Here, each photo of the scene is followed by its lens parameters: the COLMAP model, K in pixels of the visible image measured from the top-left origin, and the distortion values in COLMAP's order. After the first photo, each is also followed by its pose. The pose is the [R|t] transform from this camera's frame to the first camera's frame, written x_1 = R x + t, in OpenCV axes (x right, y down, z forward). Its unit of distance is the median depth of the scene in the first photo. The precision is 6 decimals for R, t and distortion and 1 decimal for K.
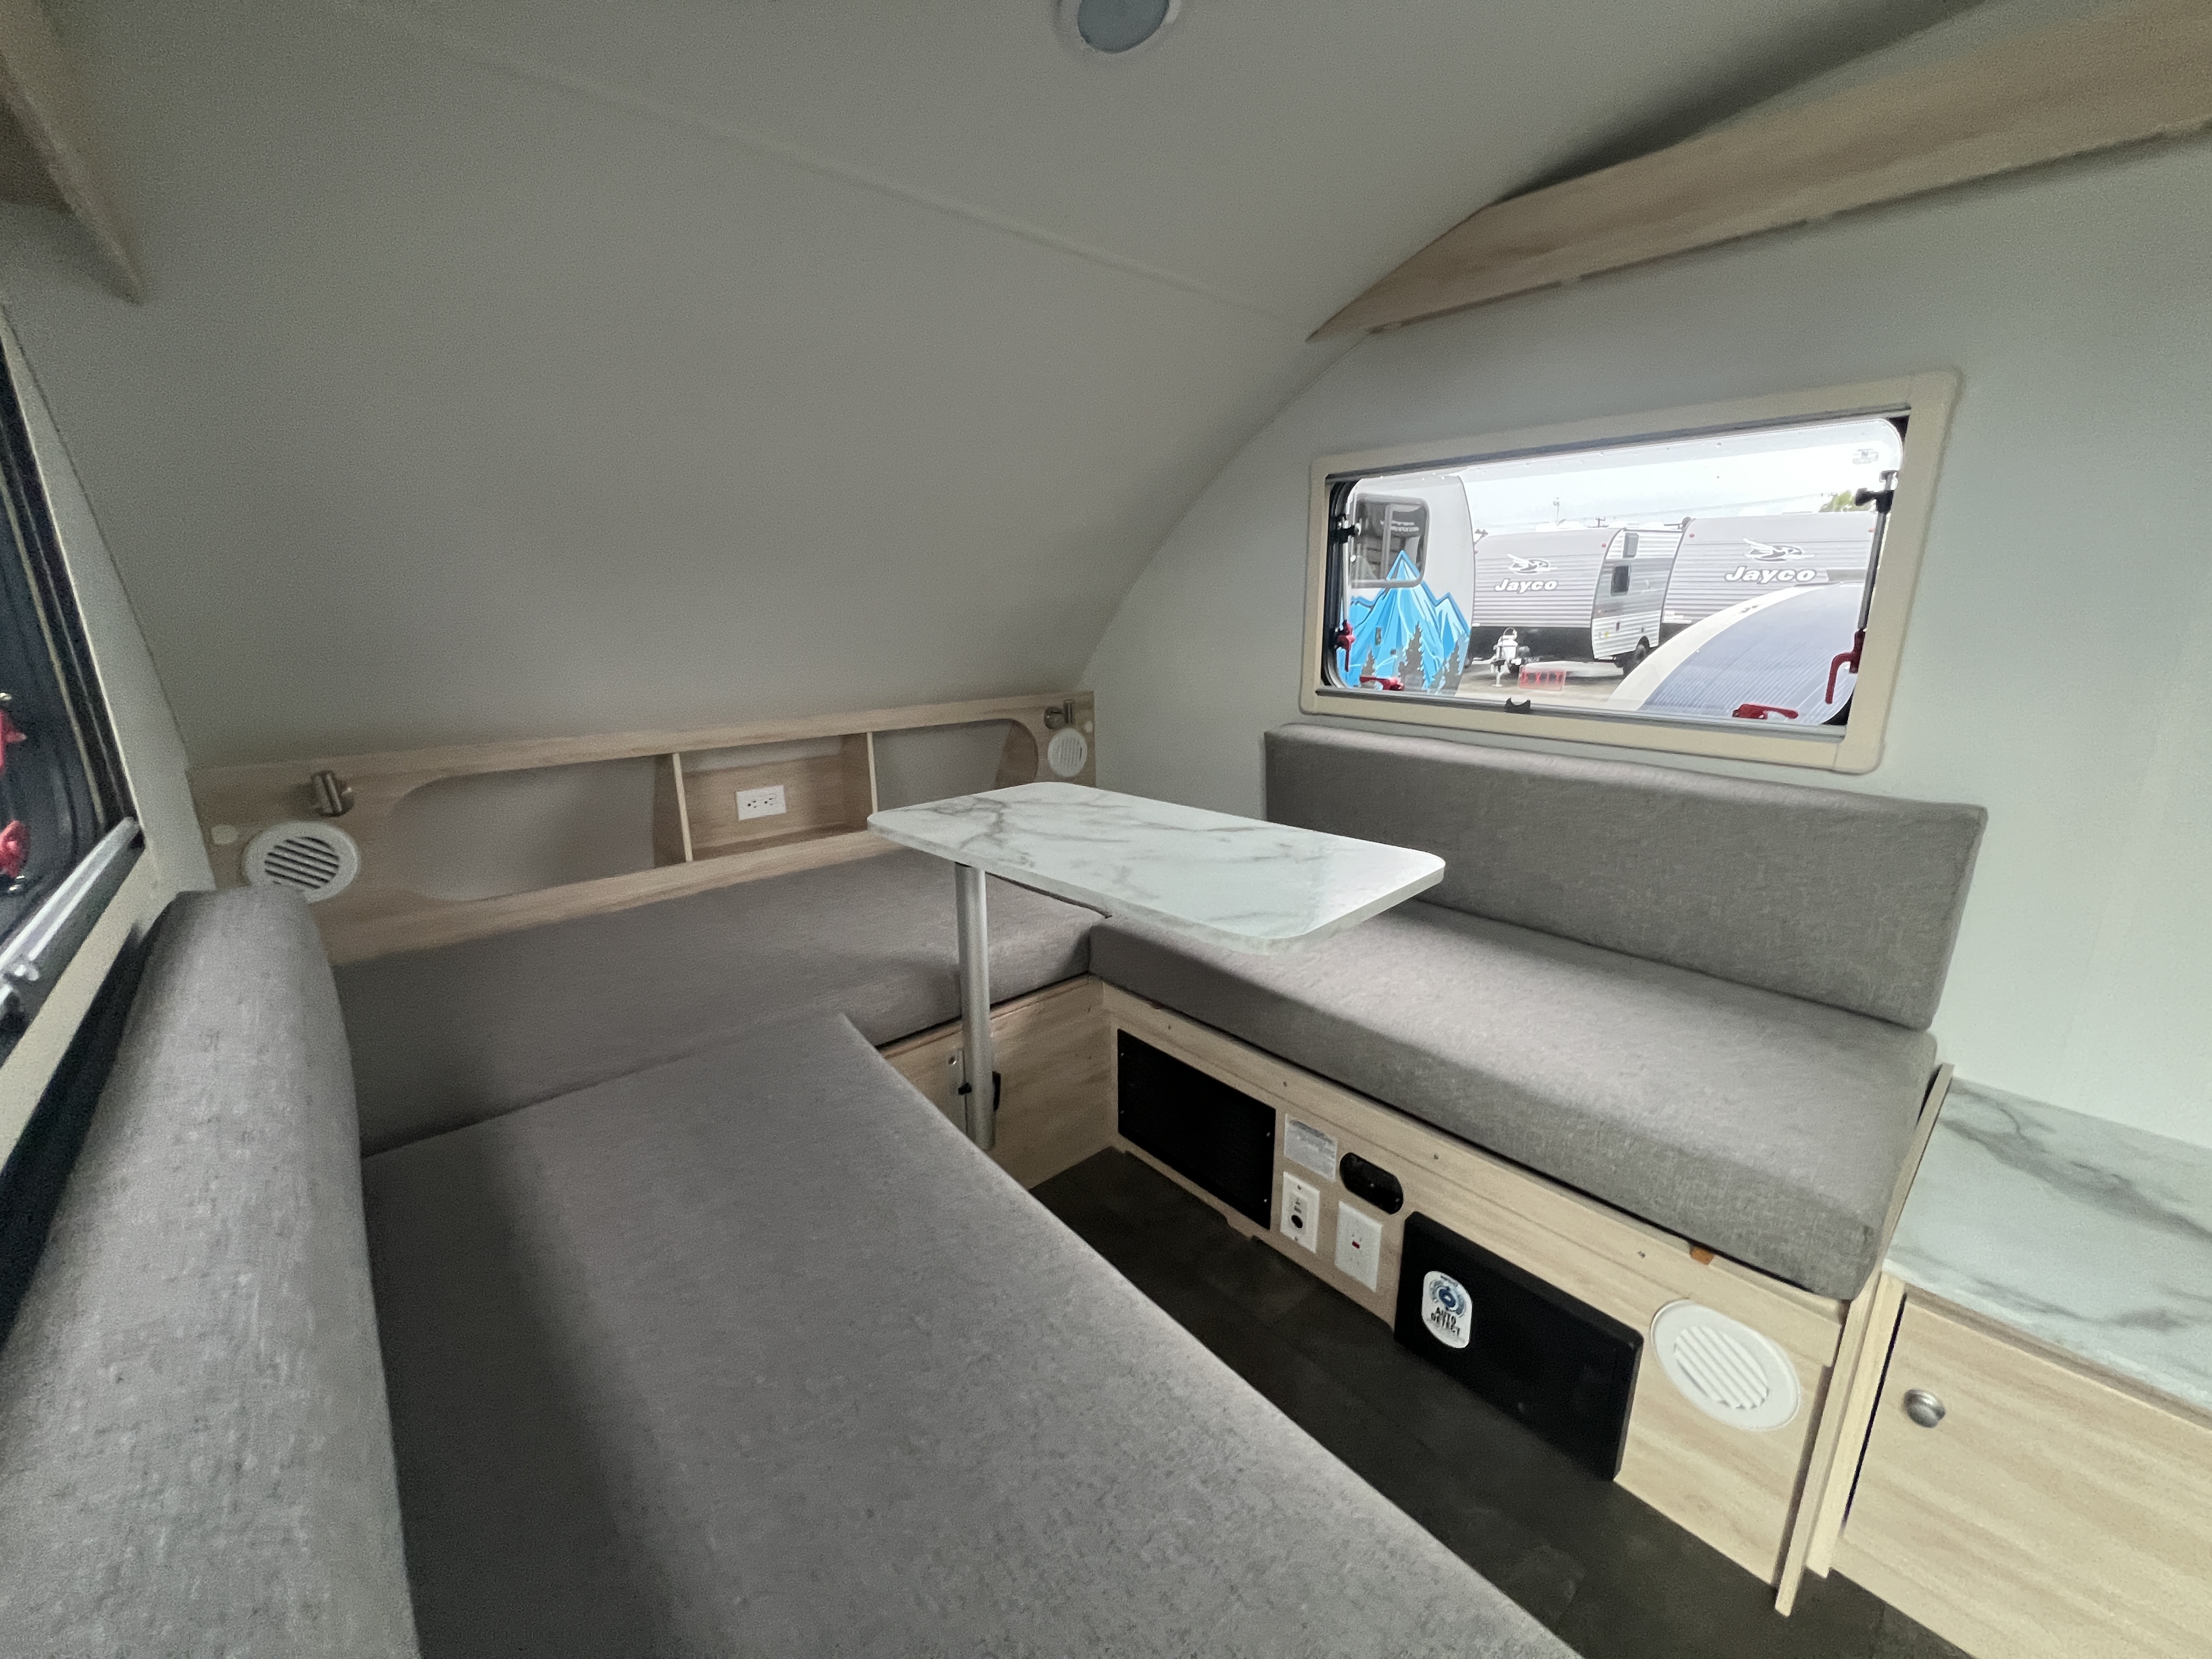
lens RADIAL K [[881.3, 0, 1098.0], [0, 881.3, 840.2], [0, 0, 1]] dist [-0.003828, 0.000650]
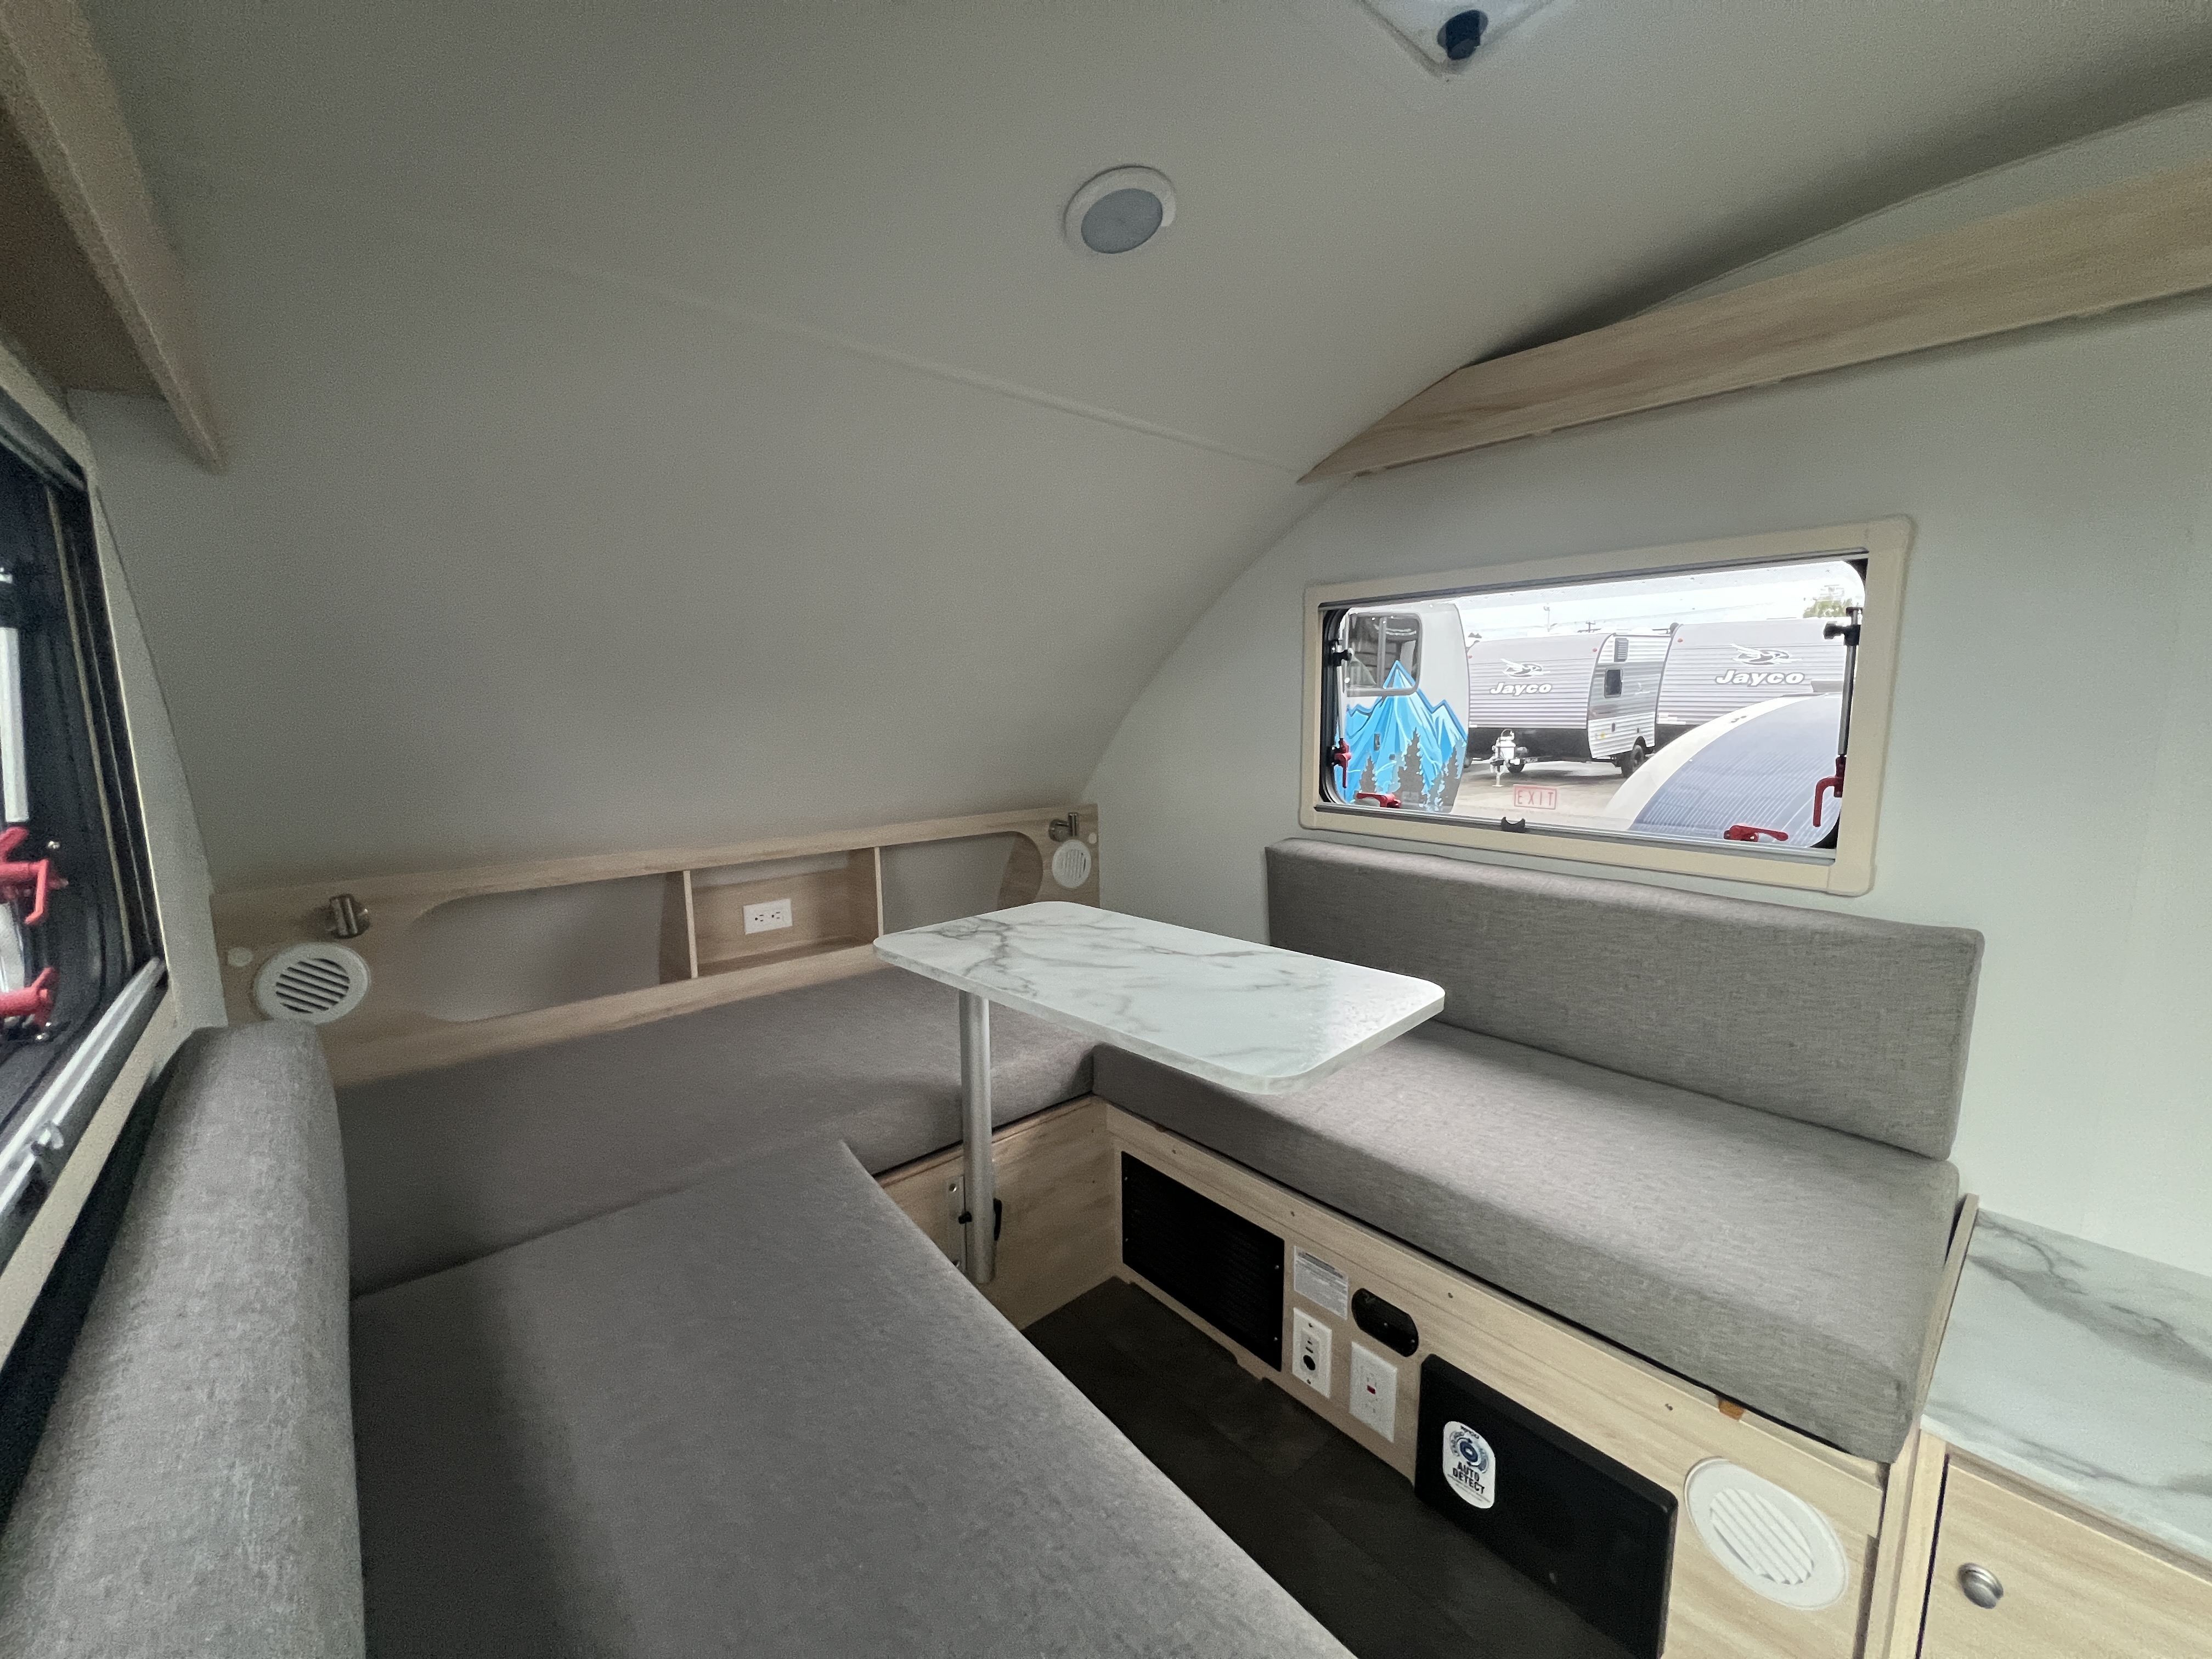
lens RADIAL K [[881.3, 0, 1097.9], [0, 881.3, 839.4], [0, 0, 1]] dist [-0.003828, 0.000650]
pose [[0.999978, -0.002383, -0.006246, 0.003368], [0.001684, 0.993974, -0.109603, -0.032183], [0.006470, 0.109590, 0.993956, -0.018900]]
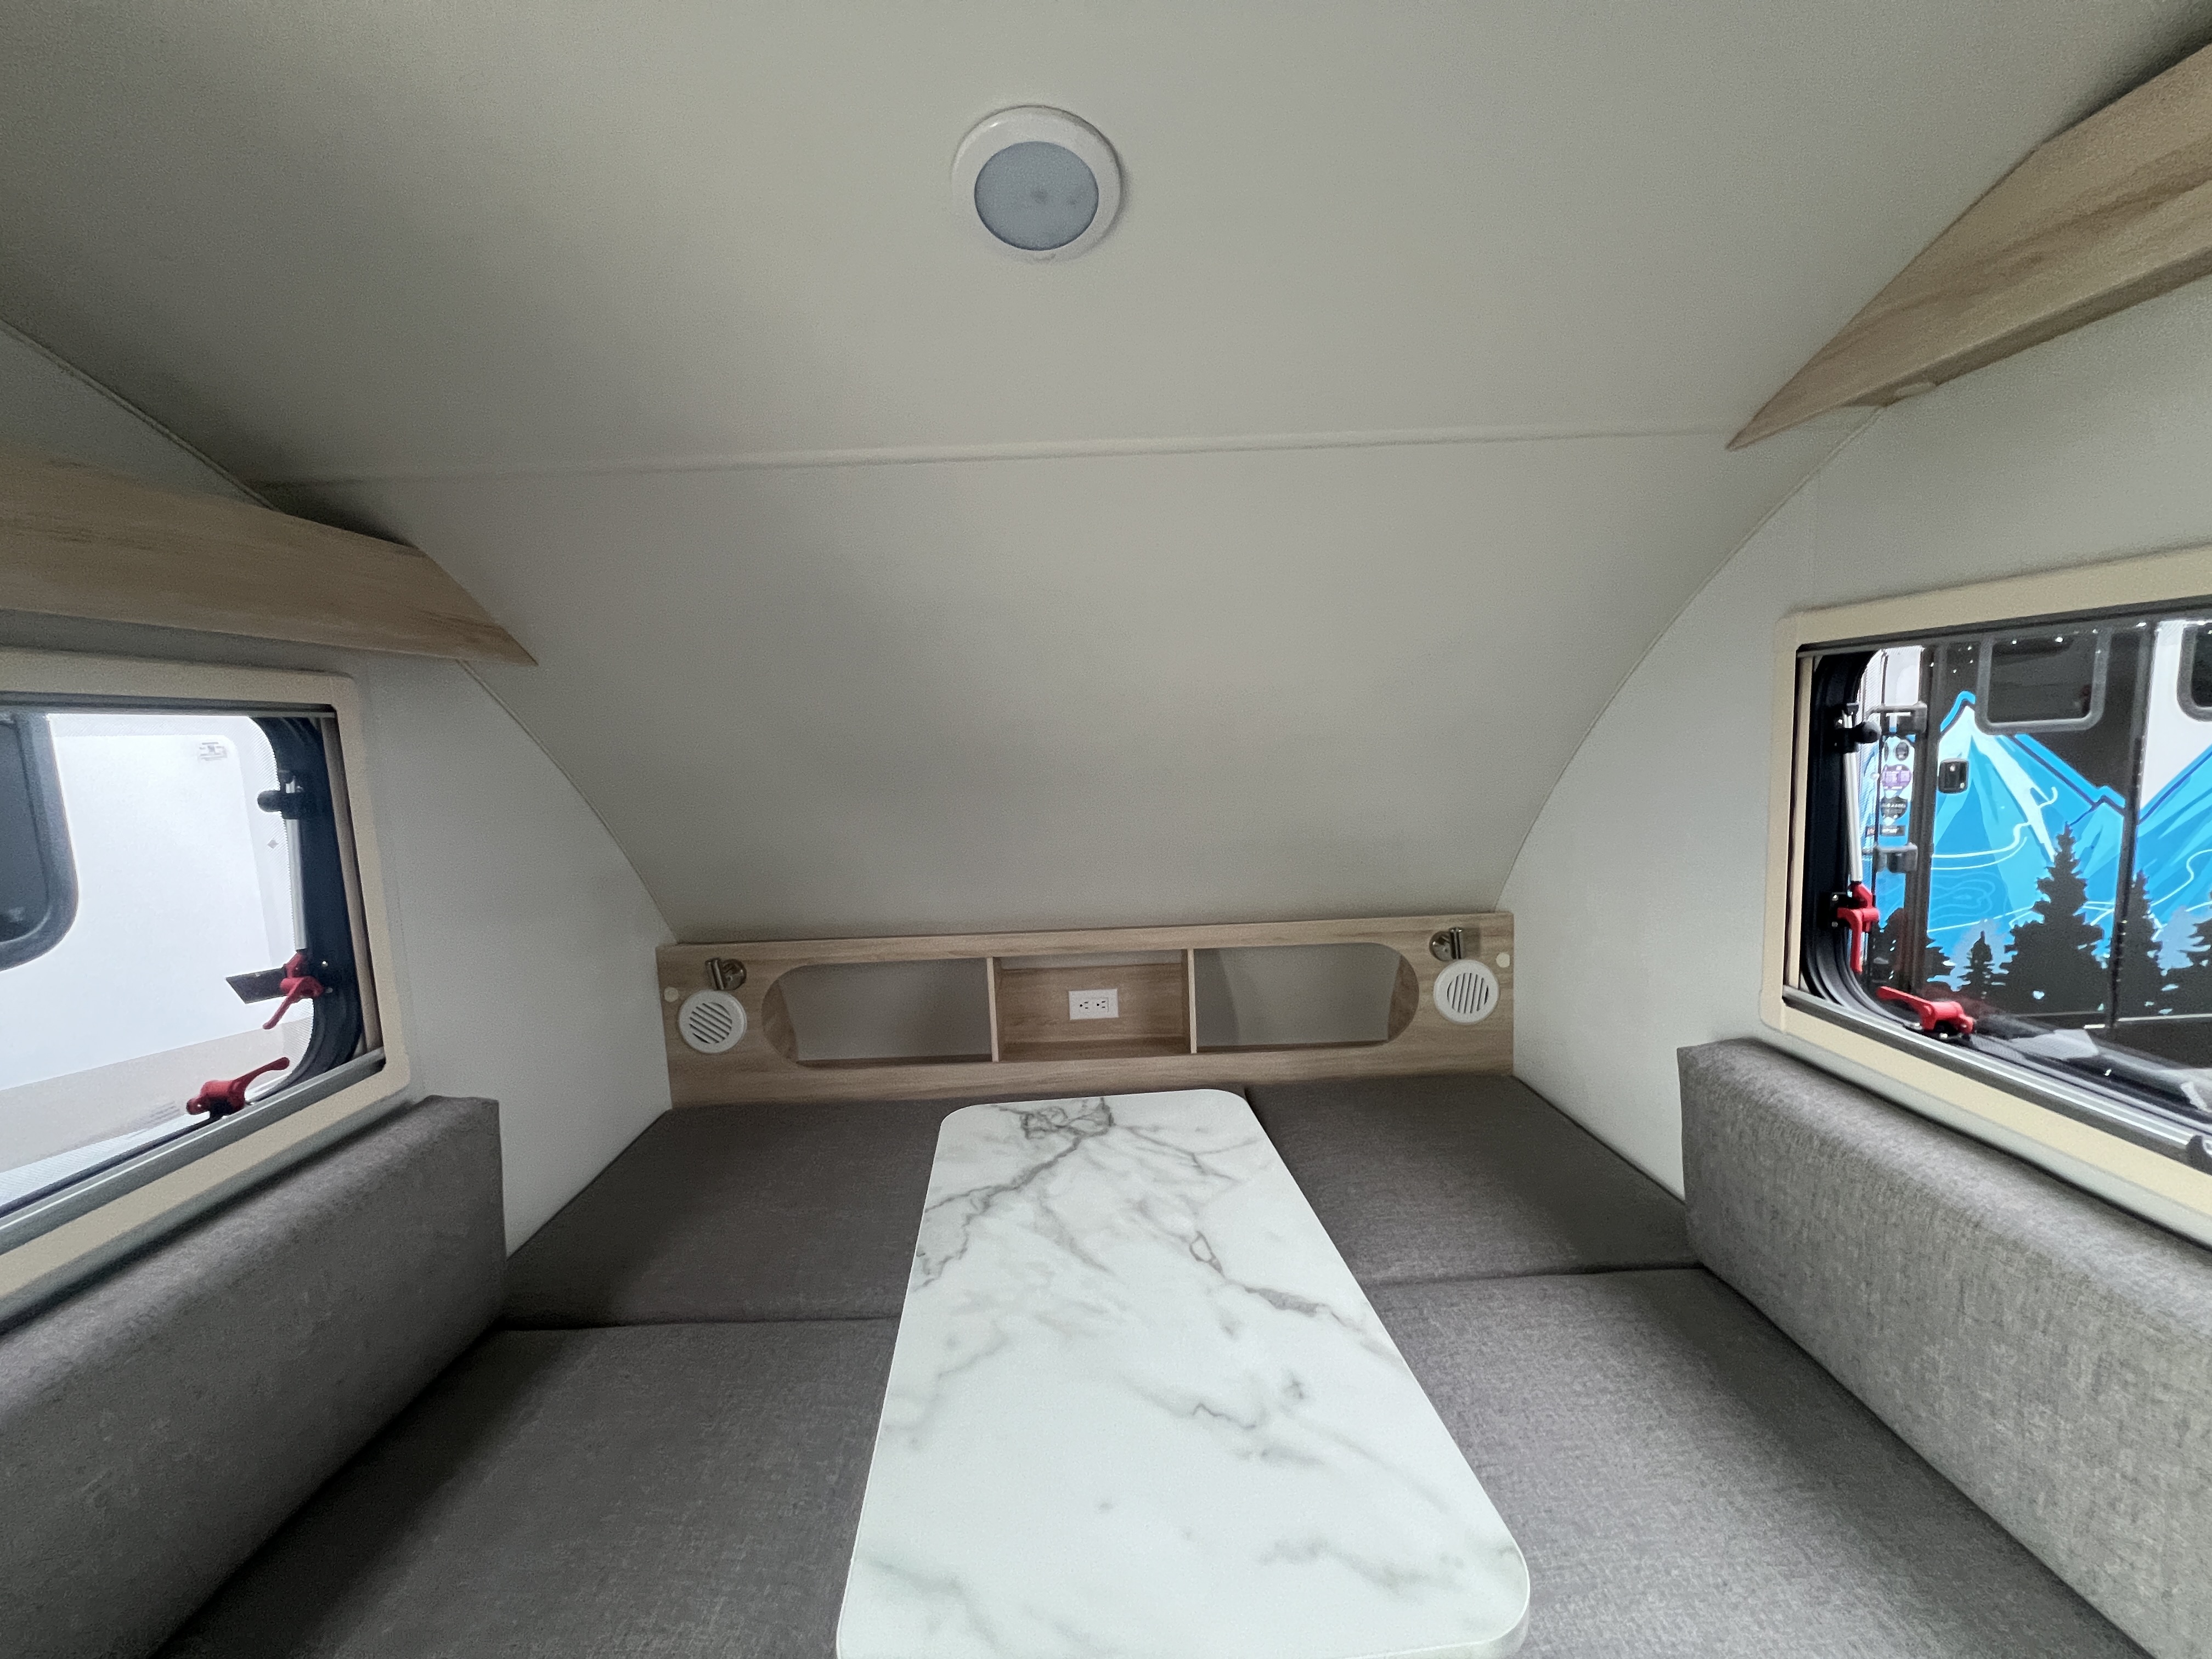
lens RADIAL K [[881.3, 0, 1116.6], [0, 881.3, 835.4], [0, 0, 1]] dist [-0.003828, 0.000650]
pose [[0.761779, 0.056151, -0.645399, 0.438829], [-0.135079, 0.988107, -0.073471, -0.270628], [0.633597, 0.143149, 0.760304, 0.410489]]
